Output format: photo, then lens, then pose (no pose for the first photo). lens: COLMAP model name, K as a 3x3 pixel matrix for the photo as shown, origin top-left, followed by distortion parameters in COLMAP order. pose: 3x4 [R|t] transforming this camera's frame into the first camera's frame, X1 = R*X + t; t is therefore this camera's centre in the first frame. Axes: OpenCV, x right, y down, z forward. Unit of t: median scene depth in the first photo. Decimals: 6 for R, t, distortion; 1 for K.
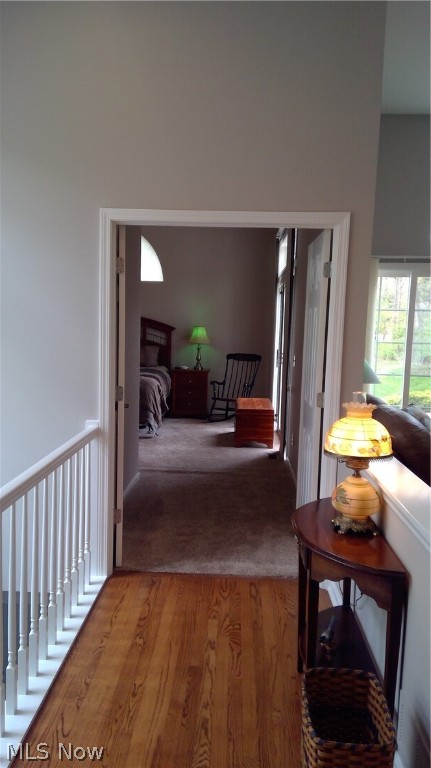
lens RADIAL K [[599.3, 0, 215.5], [0, 599.3, 384.0], [0, 0, 1]] dist [0.109333, -0.137946]
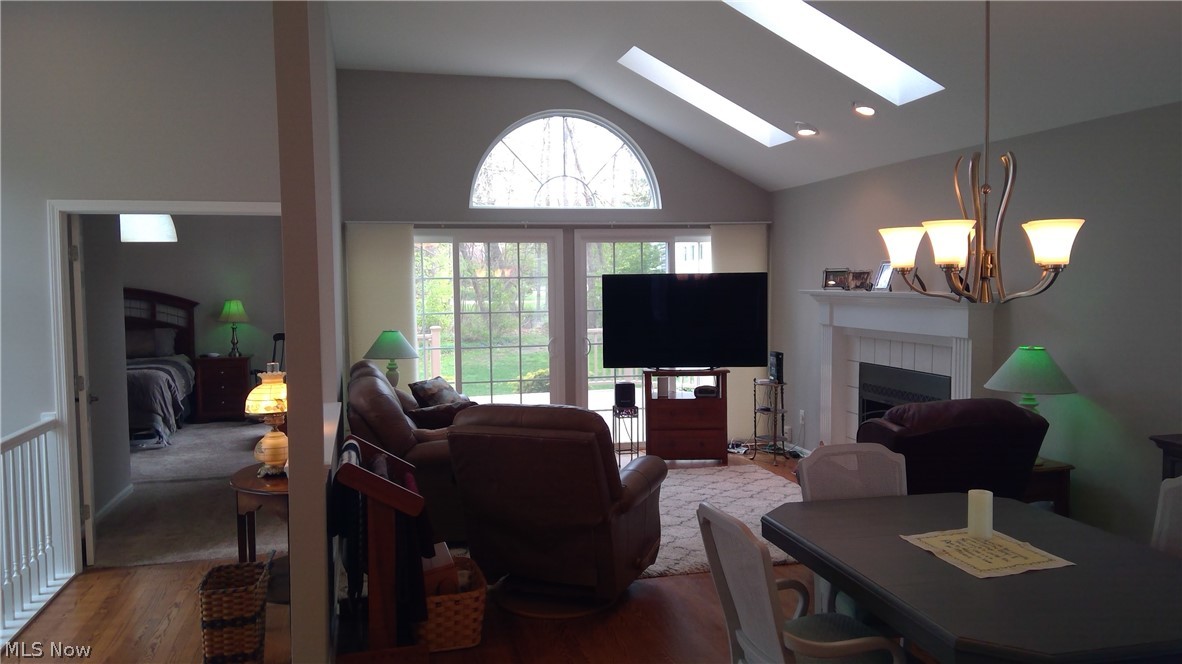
lens RADIAL K [[922.3, 0, 591.0], [0, 922.3, 332.0], [0, 0, 1]] dist [0.109333, -0.137946]
pose [[0.960123, -0.050851, 0.274916, 0.130058], [0.062365, 0.997498, -0.033299, 0.019871], [-0.272535, 0.049116, 0.960891, -0.412688]]
